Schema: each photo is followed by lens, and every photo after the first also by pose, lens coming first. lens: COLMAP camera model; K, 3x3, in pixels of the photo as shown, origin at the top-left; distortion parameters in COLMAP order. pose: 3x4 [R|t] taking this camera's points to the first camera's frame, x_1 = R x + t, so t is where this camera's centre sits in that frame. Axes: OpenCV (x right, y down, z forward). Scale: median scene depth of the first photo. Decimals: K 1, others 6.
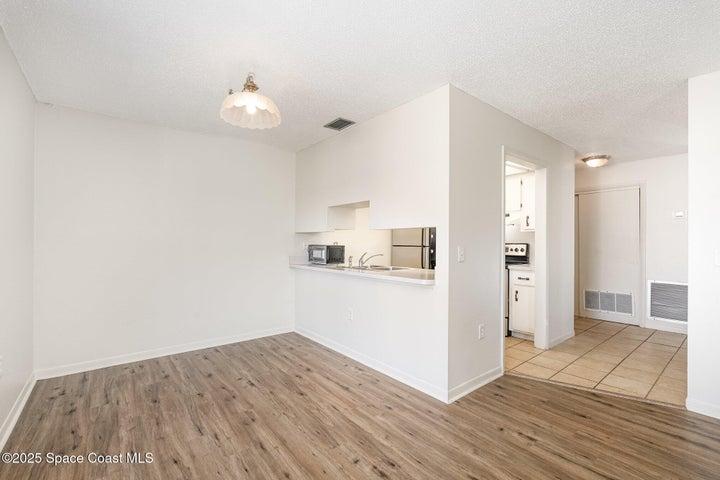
lens RADIAL K [[318.2, 0, 373.1], [0, 318.2, 233.5], [0, 0, 1]] dist [-0.003497, 0.000252]
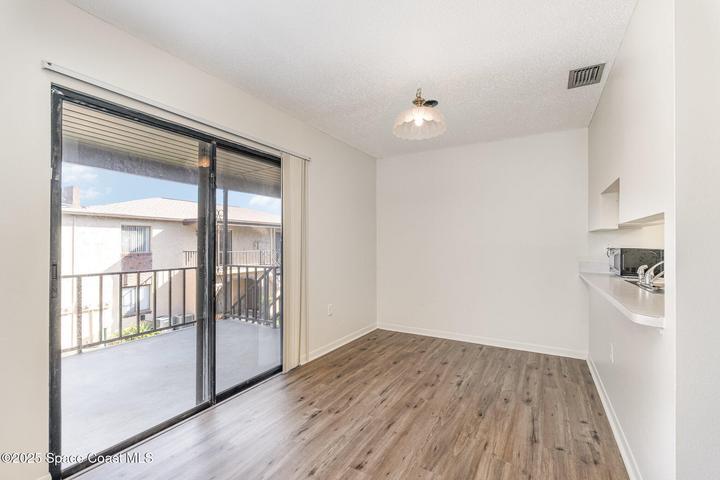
lens RADIAL K [[318.2, 0, 360.5], [0, 318.2, 240.4], [0, 0, 1]] dist [-0.003497, 0.000252]
pose [[0.340757, -0.011250, -0.940084, 0.488237], [0.023666, 0.999714, -0.003385, 0.009852], [0.939854, -0.021095, 0.340926, 0.376395]]
